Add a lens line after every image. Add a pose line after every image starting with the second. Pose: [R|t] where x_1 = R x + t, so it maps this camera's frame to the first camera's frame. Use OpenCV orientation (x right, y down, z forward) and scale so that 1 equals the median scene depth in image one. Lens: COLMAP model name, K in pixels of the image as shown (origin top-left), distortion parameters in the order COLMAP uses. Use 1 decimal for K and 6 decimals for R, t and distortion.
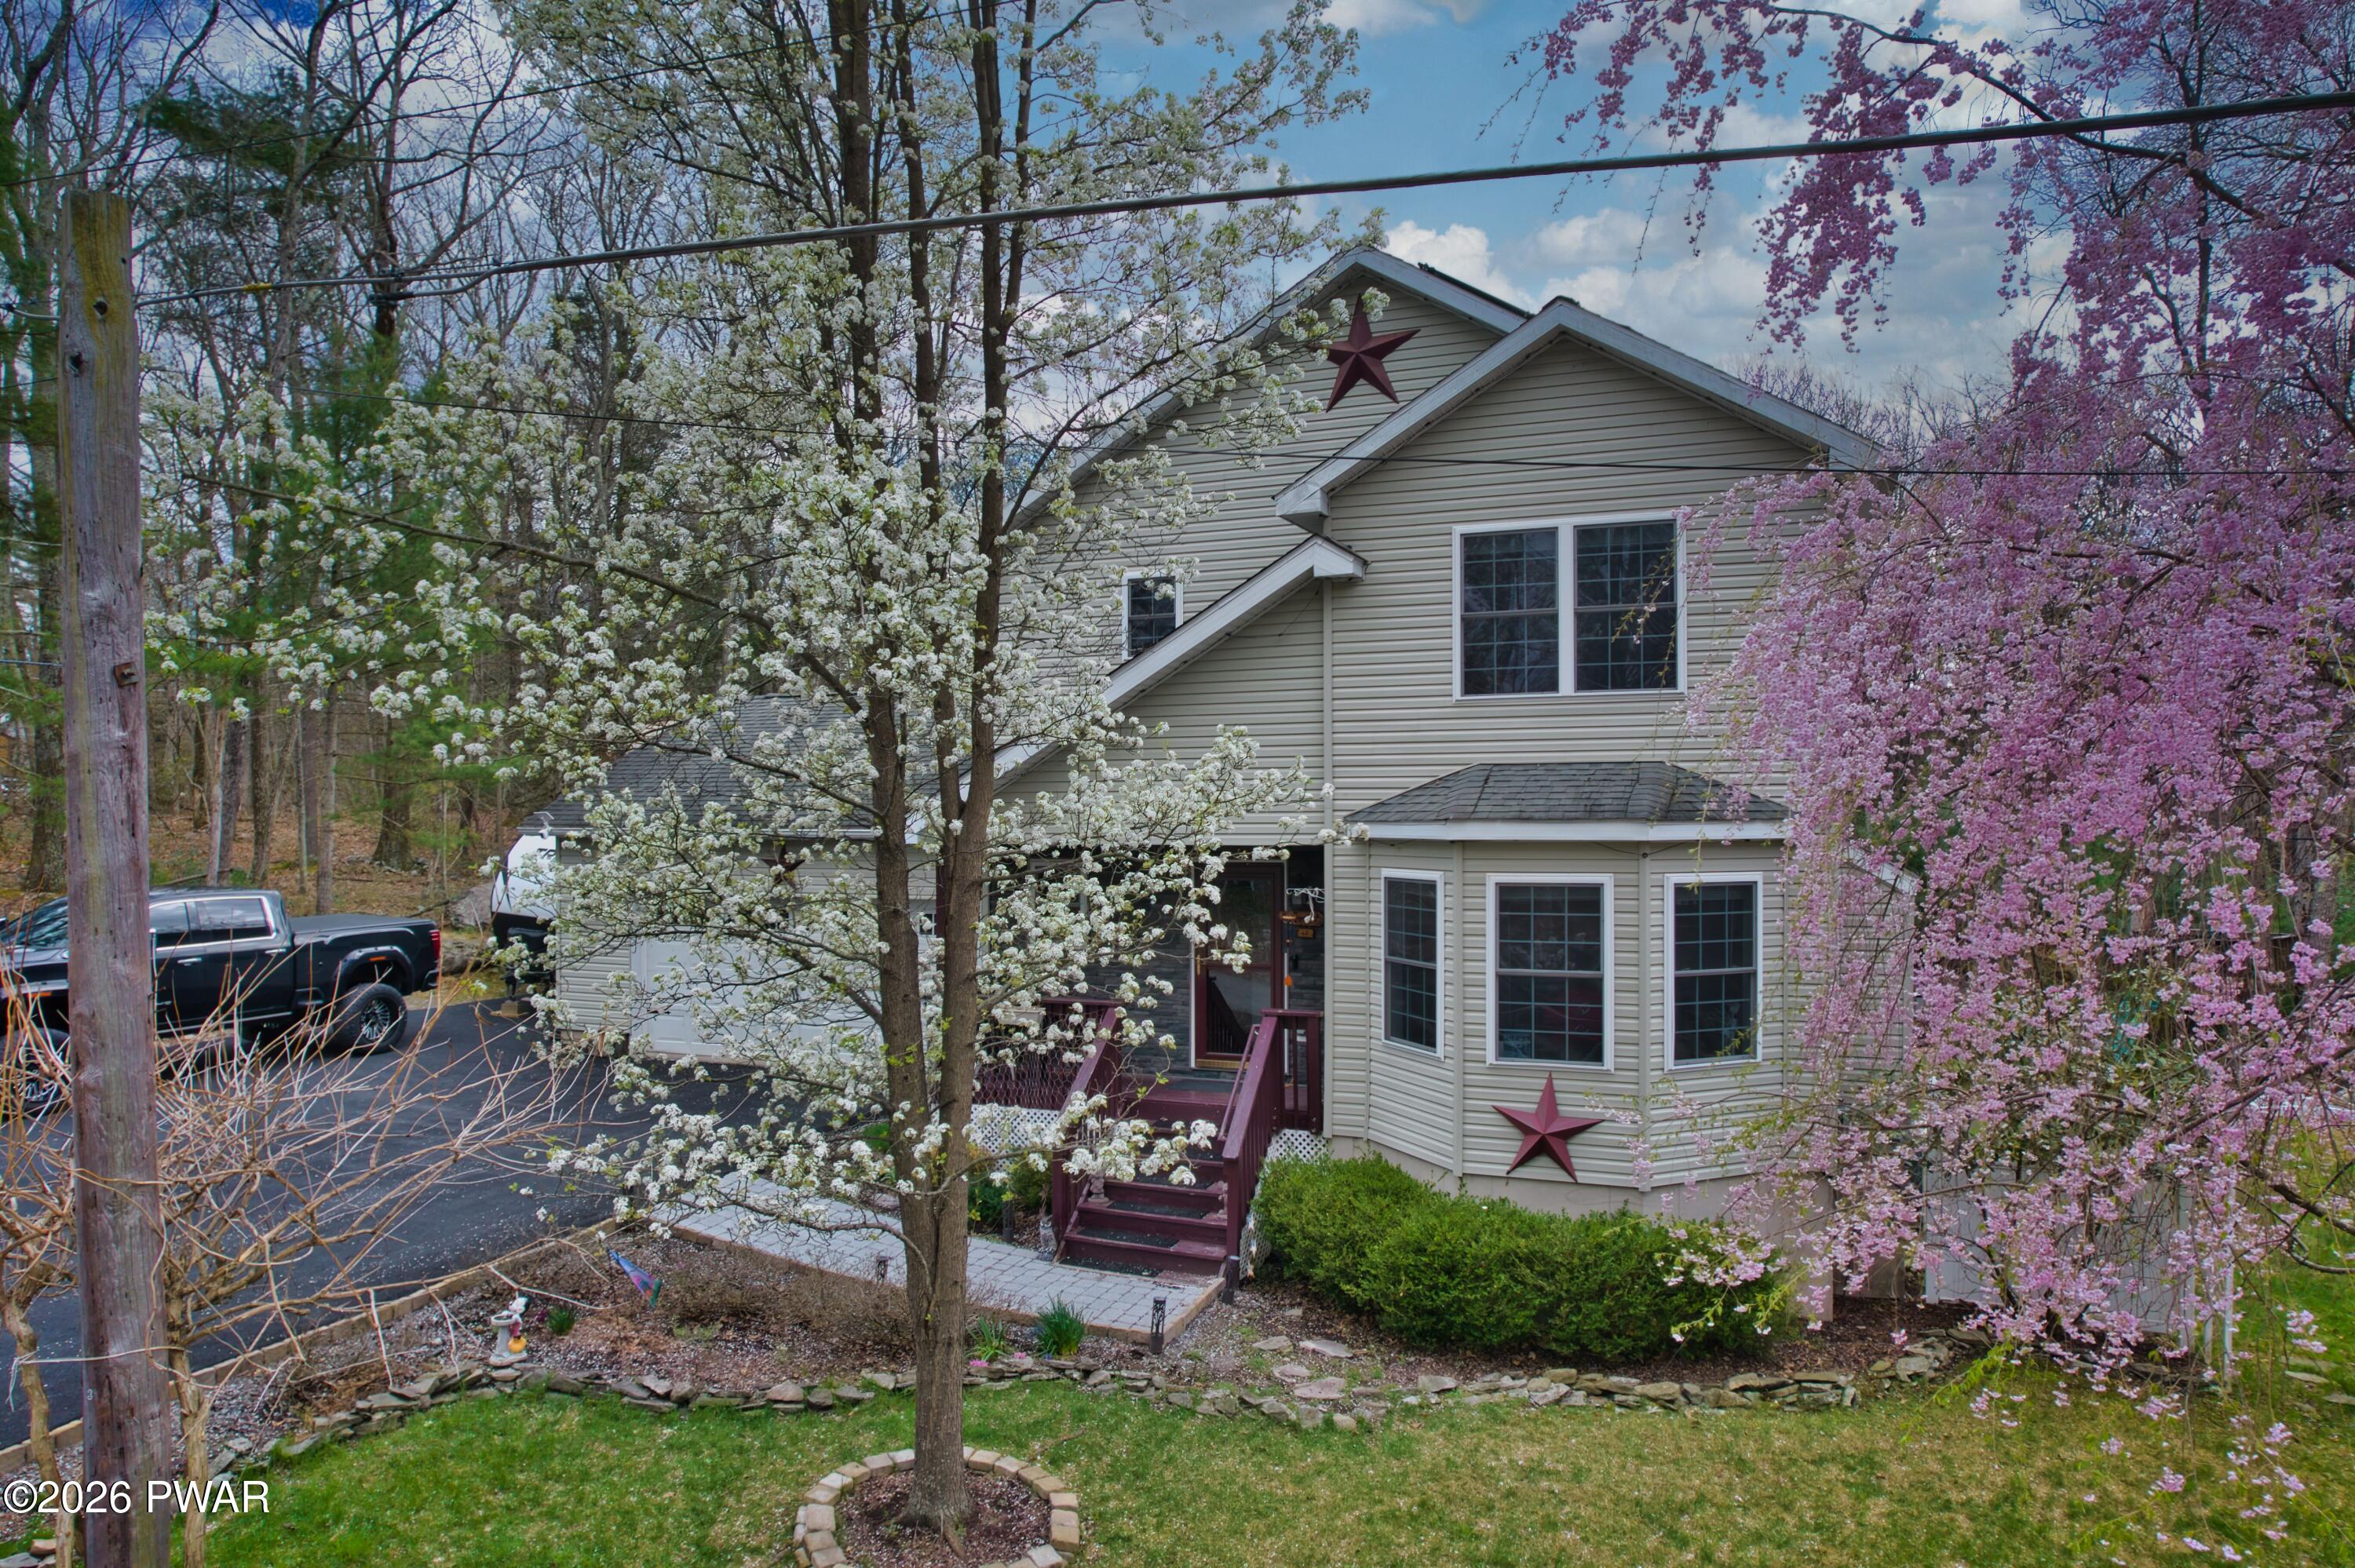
lens RADIAL K [[1507.2, 0, 1176.9], [0, 1507.2, 787.9], [0, 0, 1]] dist [-0.068241, 0.054599]
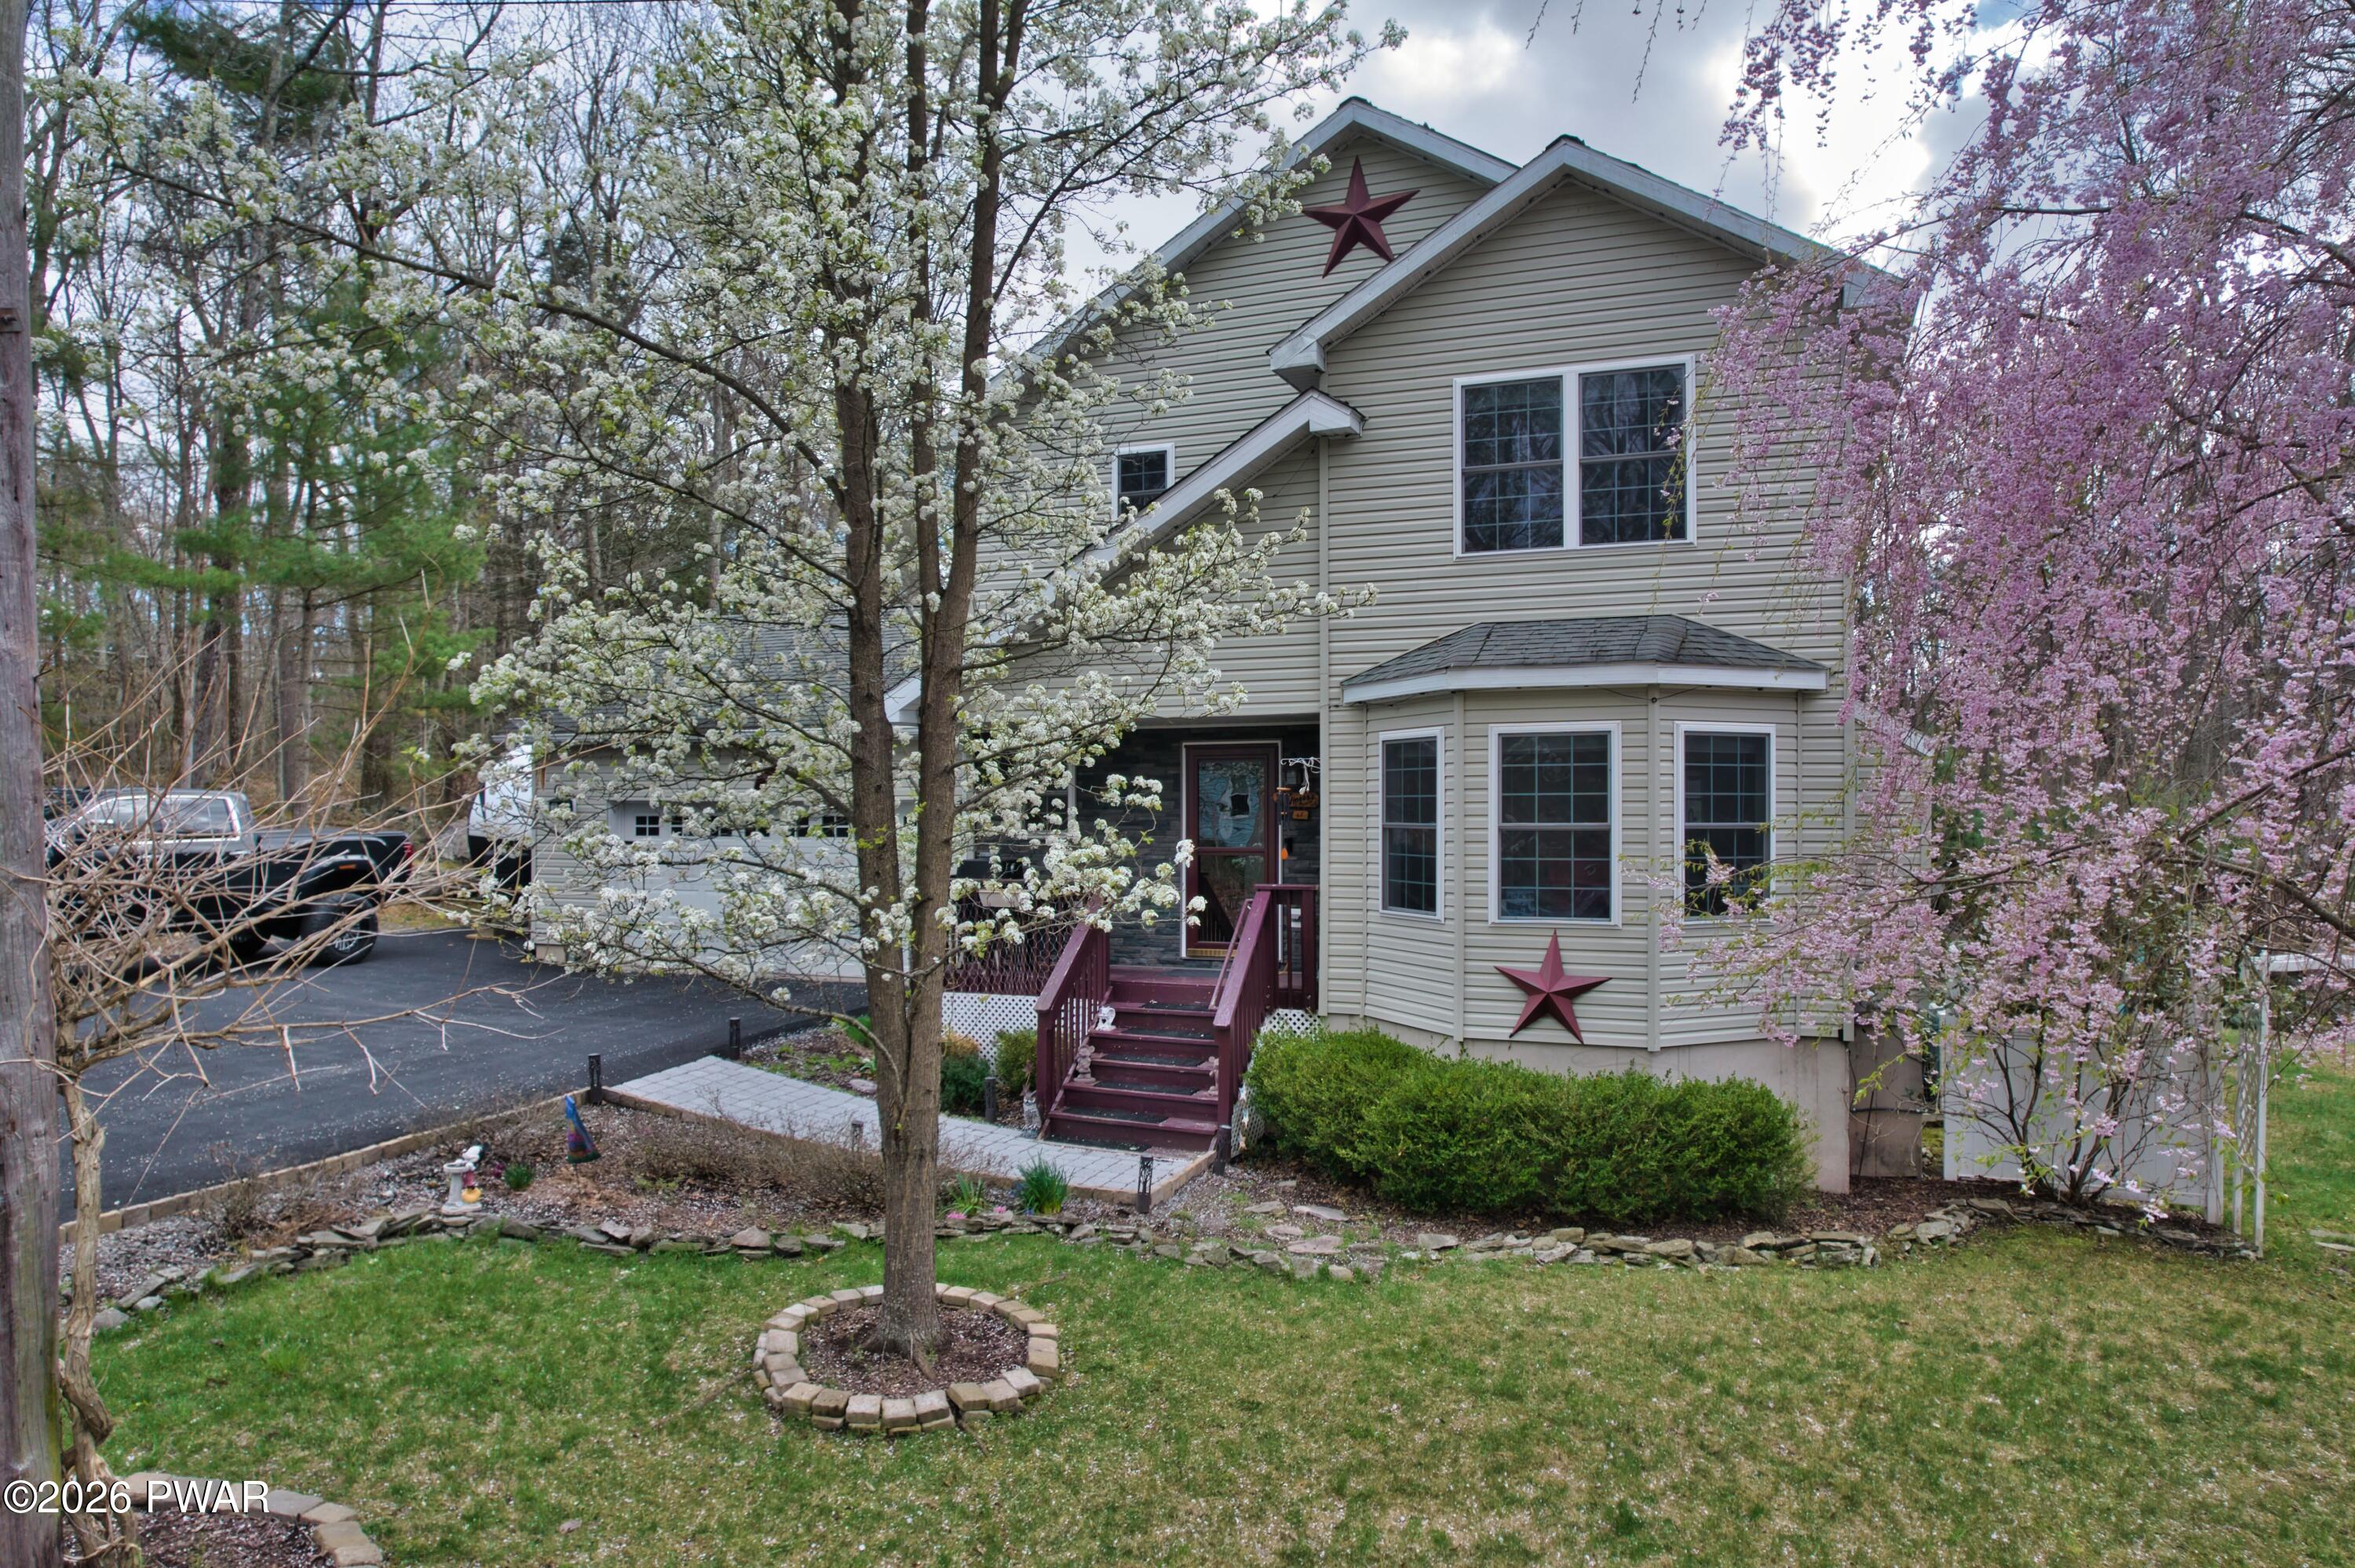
lens RADIAL K [[1507.2, 0, 1175.5], [0, 1507.2, 790.7], [0, 0, 1]] dist [-0.068241, 0.054599]
pose [[0.999992, 0.002884, 0.002699, 0.003337], [-0.002888, 0.999995, 0.001218, 0.101316], [-0.002696, -0.001226, 0.999996, 0.041080]]
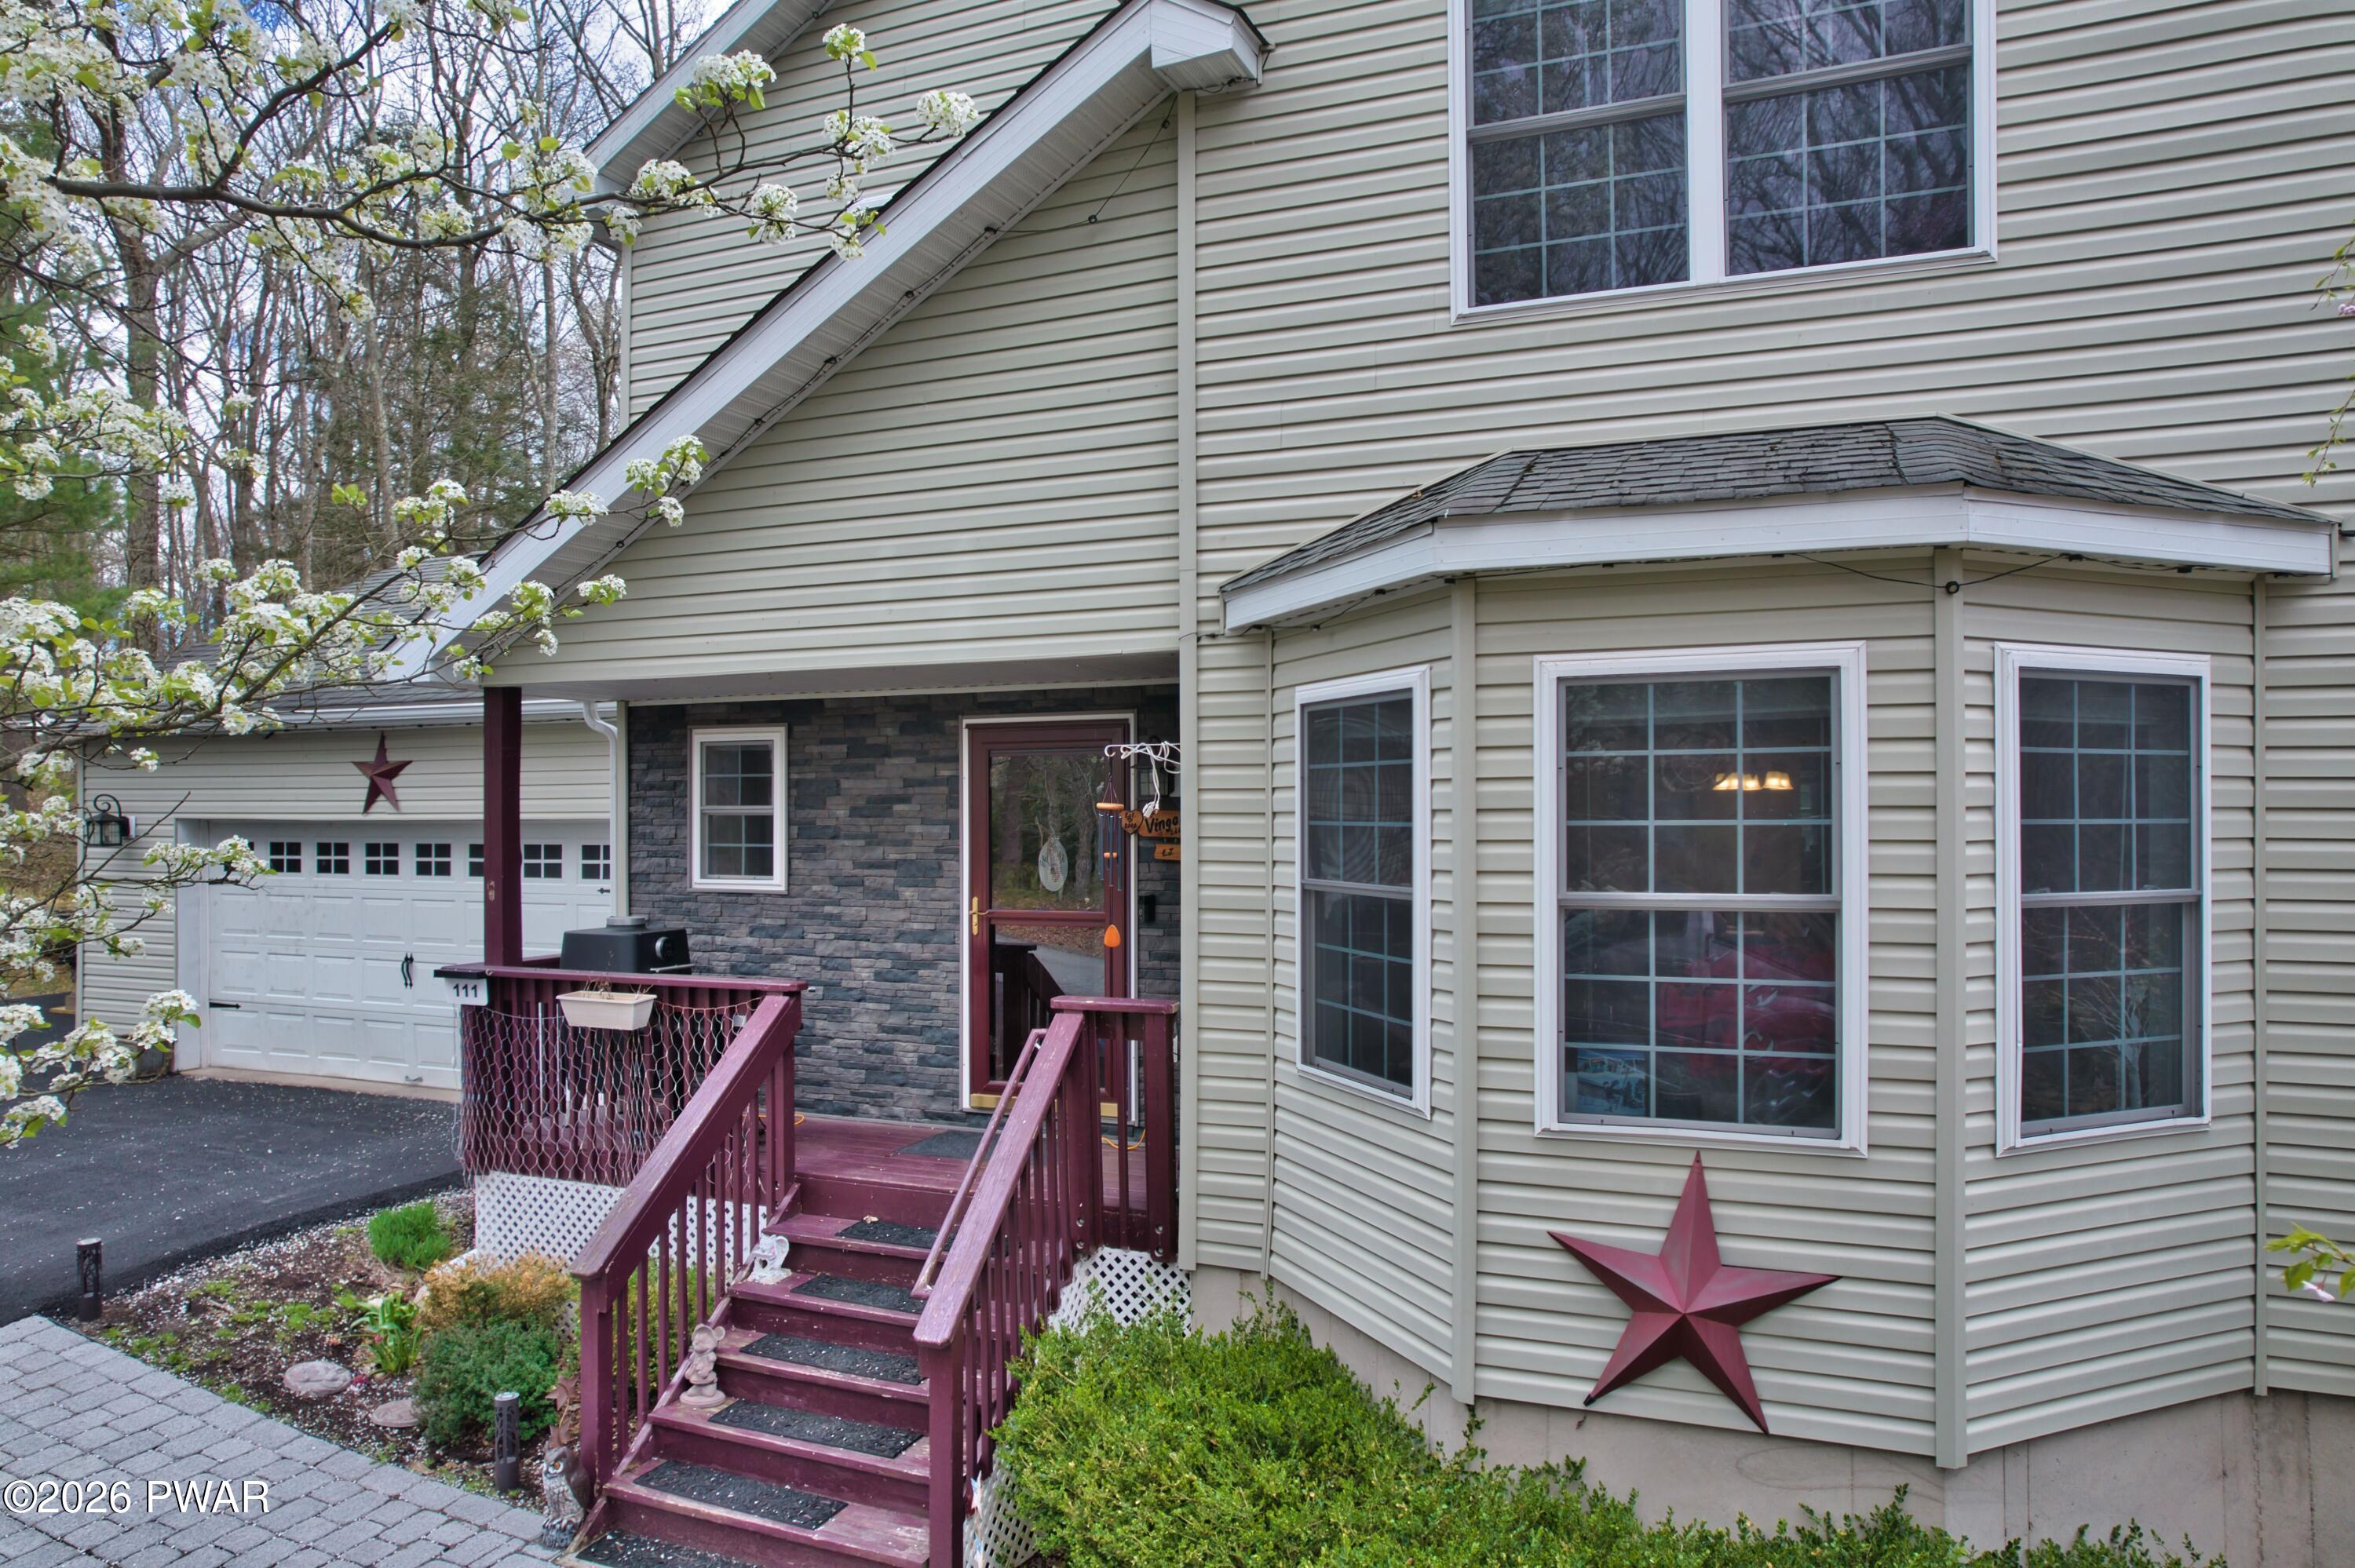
lens RADIAL K [[1507.2, 0, 1183.5], [0, 1507.2, 787.6], [0, 0, 1]] dist [-0.068241, 0.054599]
pose [[0.999999, 0.000120, 0.001454, 0.114032], [-0.000118, 0.999999, -0.001607, 0.095262], [-0.001454, 0.001607, 0.999998, 0.612022]]
